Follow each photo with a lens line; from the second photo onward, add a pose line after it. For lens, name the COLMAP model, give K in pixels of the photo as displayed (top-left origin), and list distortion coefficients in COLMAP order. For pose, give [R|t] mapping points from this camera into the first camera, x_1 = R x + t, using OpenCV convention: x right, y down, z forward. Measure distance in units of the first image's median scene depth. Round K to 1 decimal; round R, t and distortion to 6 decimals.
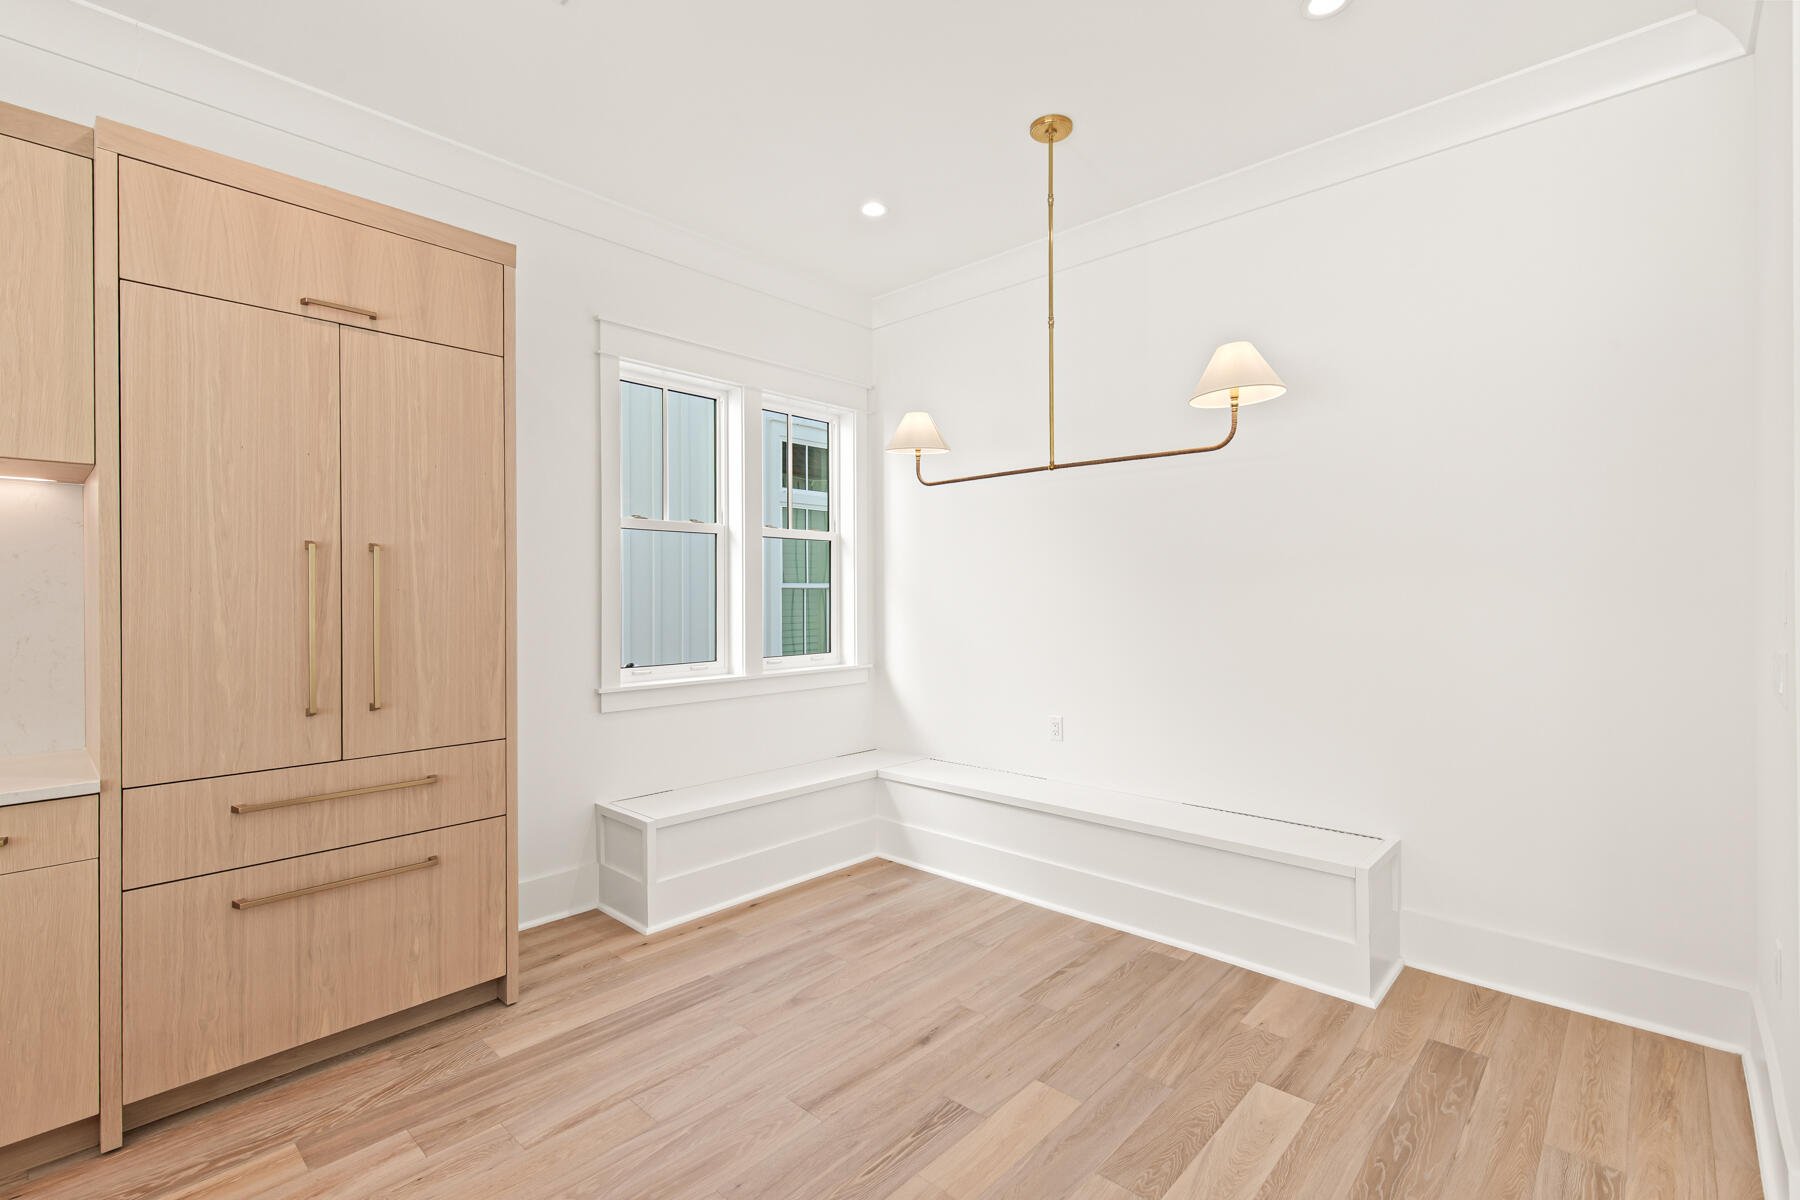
lens RADIAL K [[819.2, 0, 906.4], [0, 819.2, 590.6], [0, 0, 1]] dist [0.009929, -0.002036]
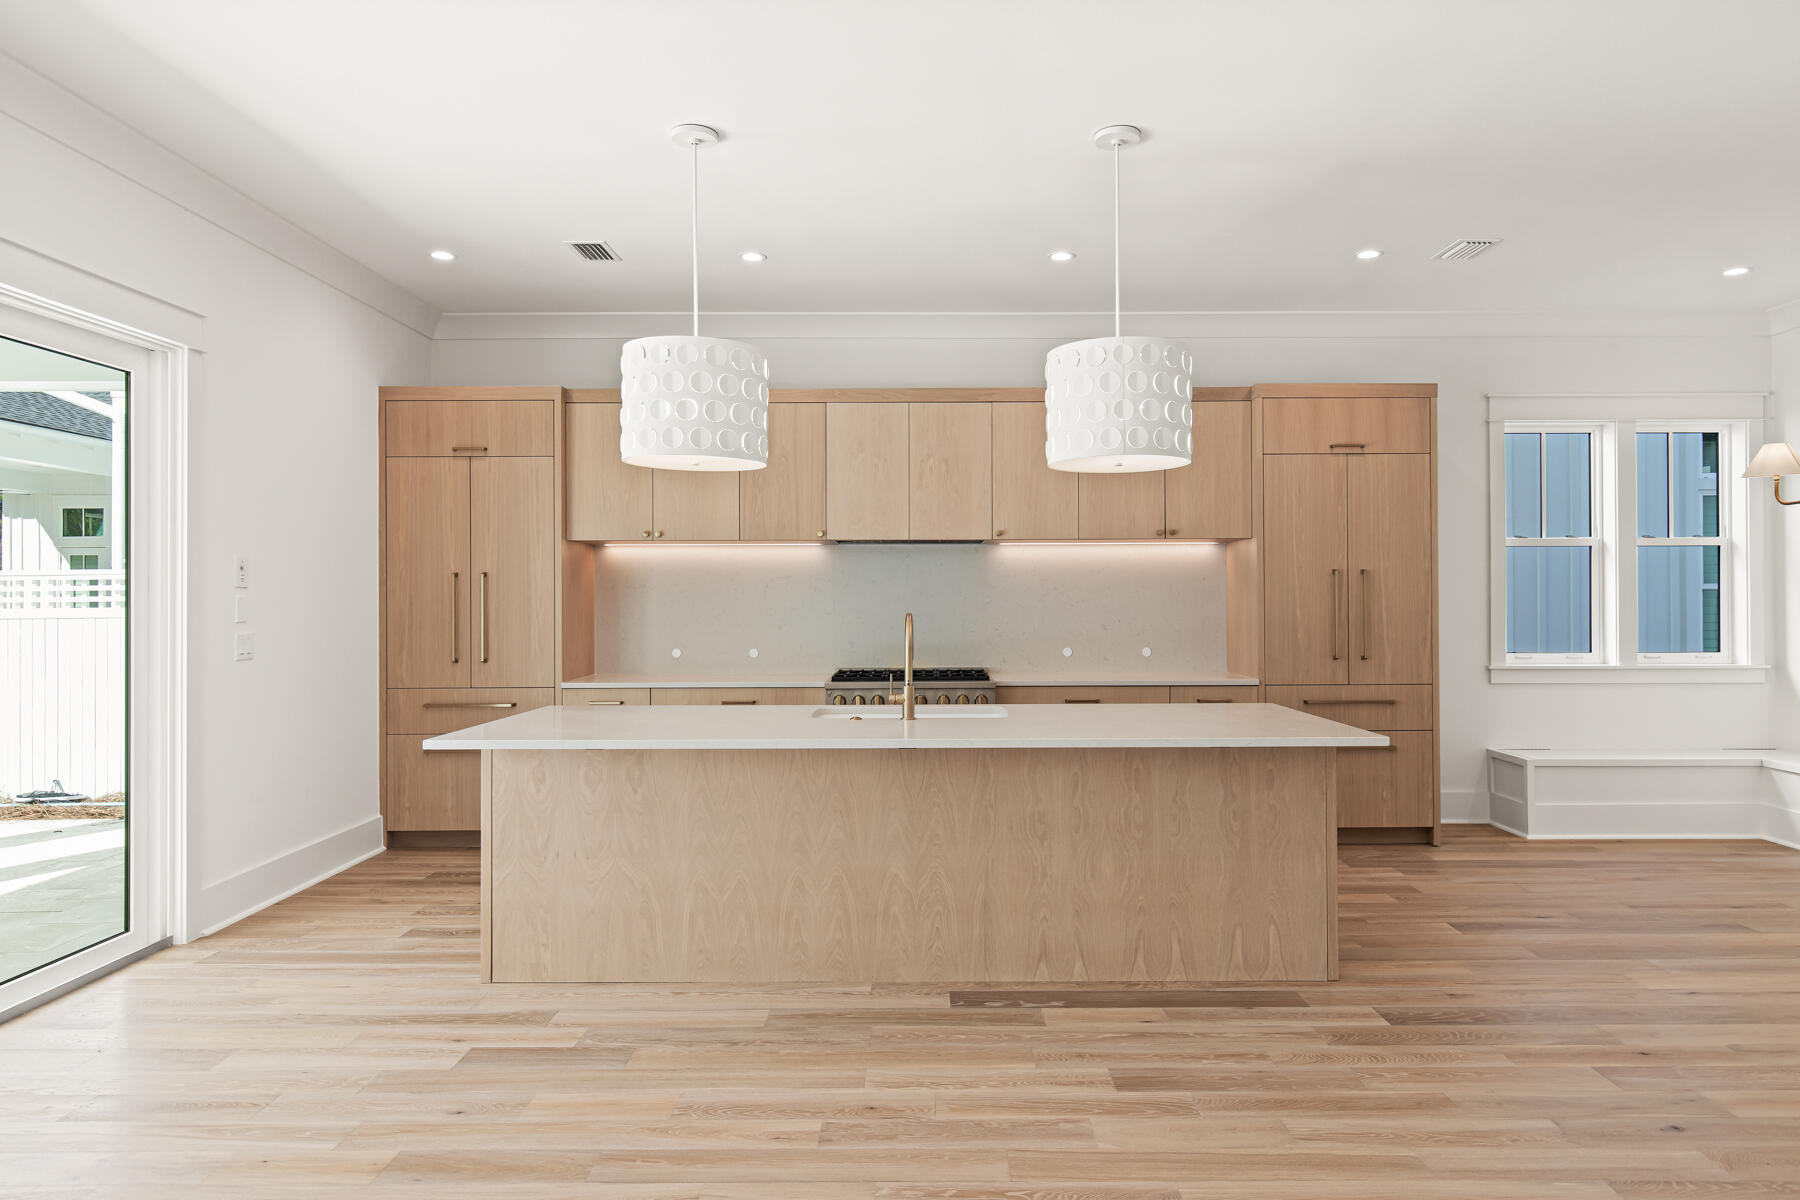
lens RADIAL K [[1082.8, 0, 921.7], [0, 1082.8, 595.7], [0, 0, 1]] dist [0.008954, -0.003356]
pose [[0.678307, -0.001203, -0.734777, 0.443558], [0.004461, 0.999987, 0.002481, -0.008467], [0.734765, -0.004961, 0.678304, -1.304915]]
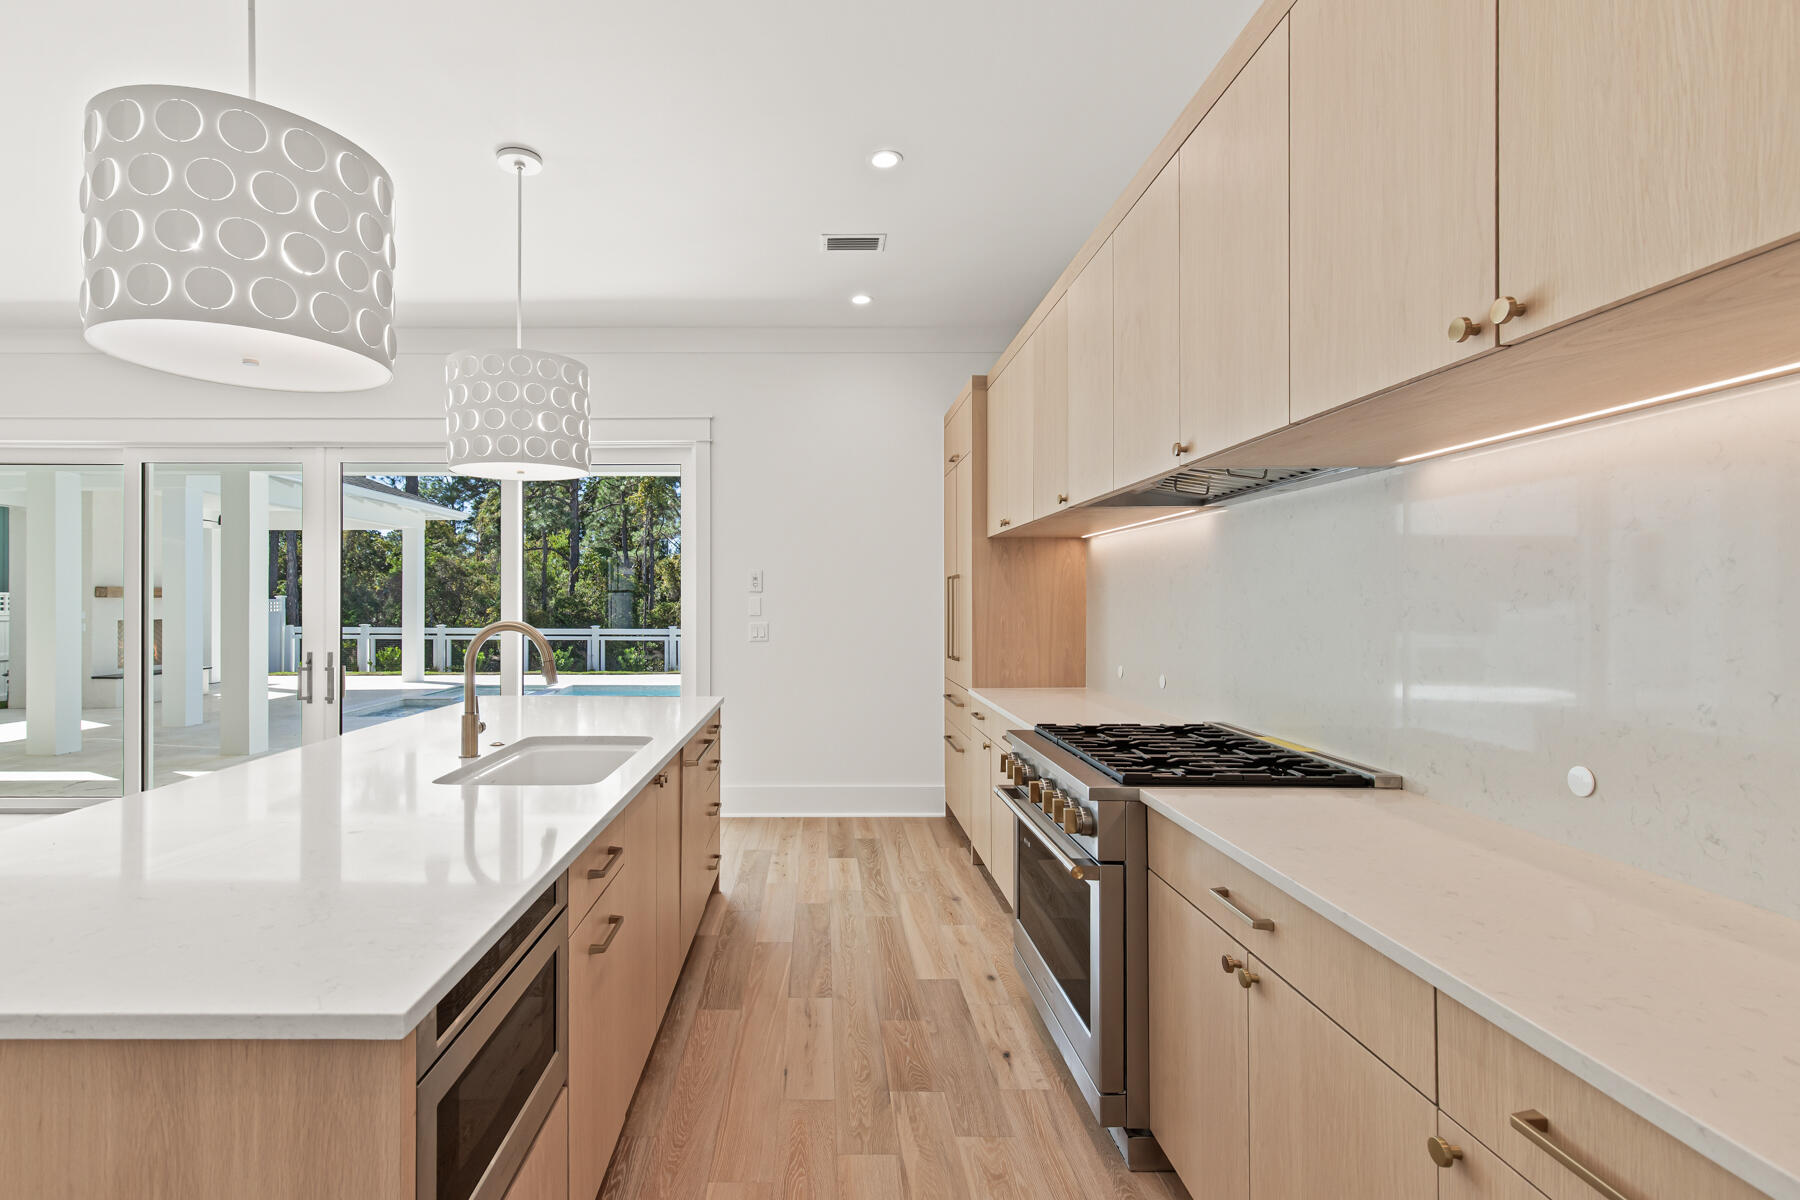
lens RADIAL K [[819.2, 0, 823.5], [0, 819.2, 599.8], [0, 0, 1]] dist [0.009929, -0.002036]
pose [[-0.728457, -0.003277, -0.685084, -0.395572], [-0.000915, 0.999992, -0.003810, 0.002913], [0.685091, -0.002148, -0.728454, 0.720425]]
